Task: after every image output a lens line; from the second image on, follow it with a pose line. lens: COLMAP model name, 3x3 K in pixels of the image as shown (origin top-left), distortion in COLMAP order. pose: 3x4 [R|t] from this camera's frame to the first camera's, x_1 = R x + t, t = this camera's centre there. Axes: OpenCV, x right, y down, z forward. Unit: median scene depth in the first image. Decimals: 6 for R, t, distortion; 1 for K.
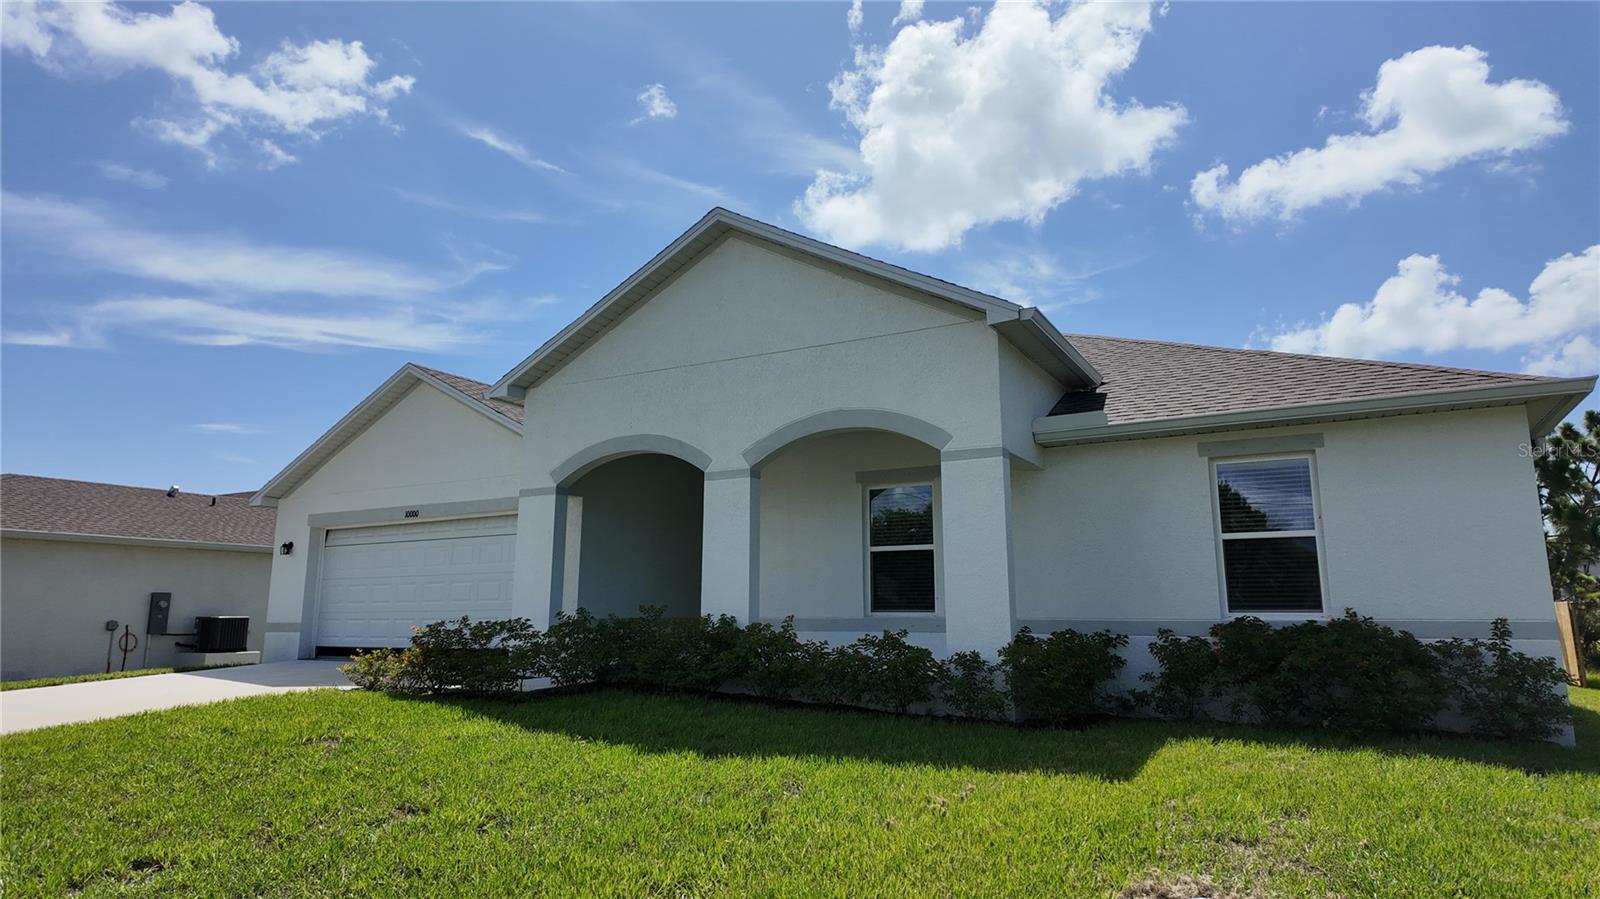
lens RADIAL K [[929.1, 0, 803.8], [0, 929.1, 444.6], [0, 0, 1]] dist [0.084328, -0.082630]
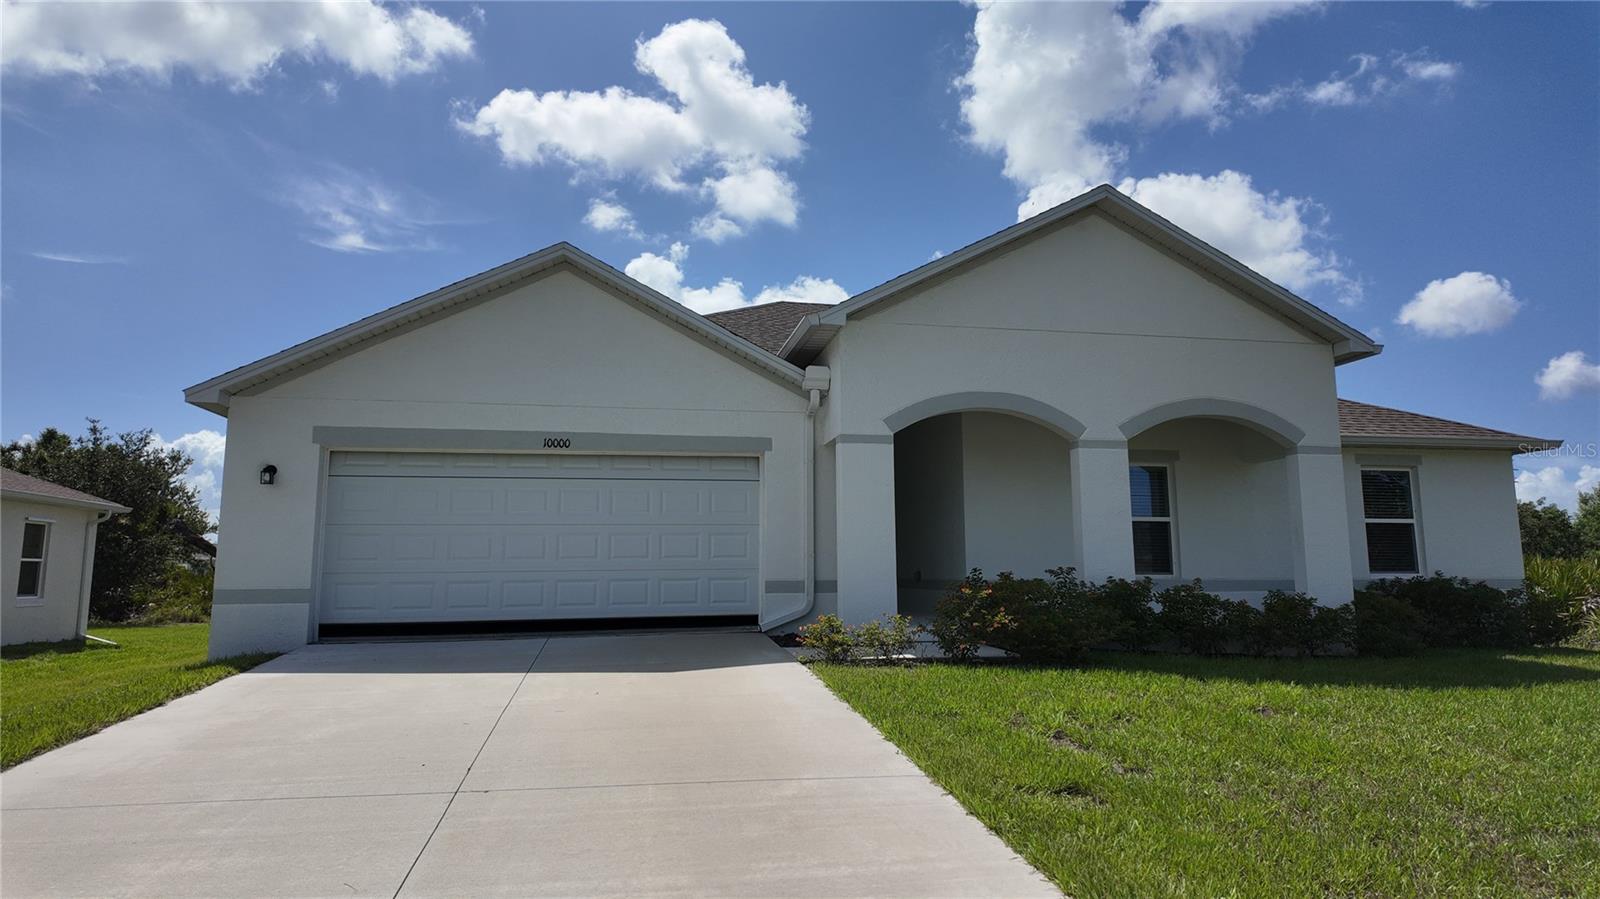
lens RADIAL K [[929.1, 0, 803.8], [0, 929.1, 444.6], [0, 0, 1]] dist [0.084328, -0.082630]
pose [[0.759670, 0.087308, 0.644421, -0.997651], [-0.114108, 0.993468, -0.000082, 0.070076], [-0.640219, -0.073471, 0.764671, 0.402509]]
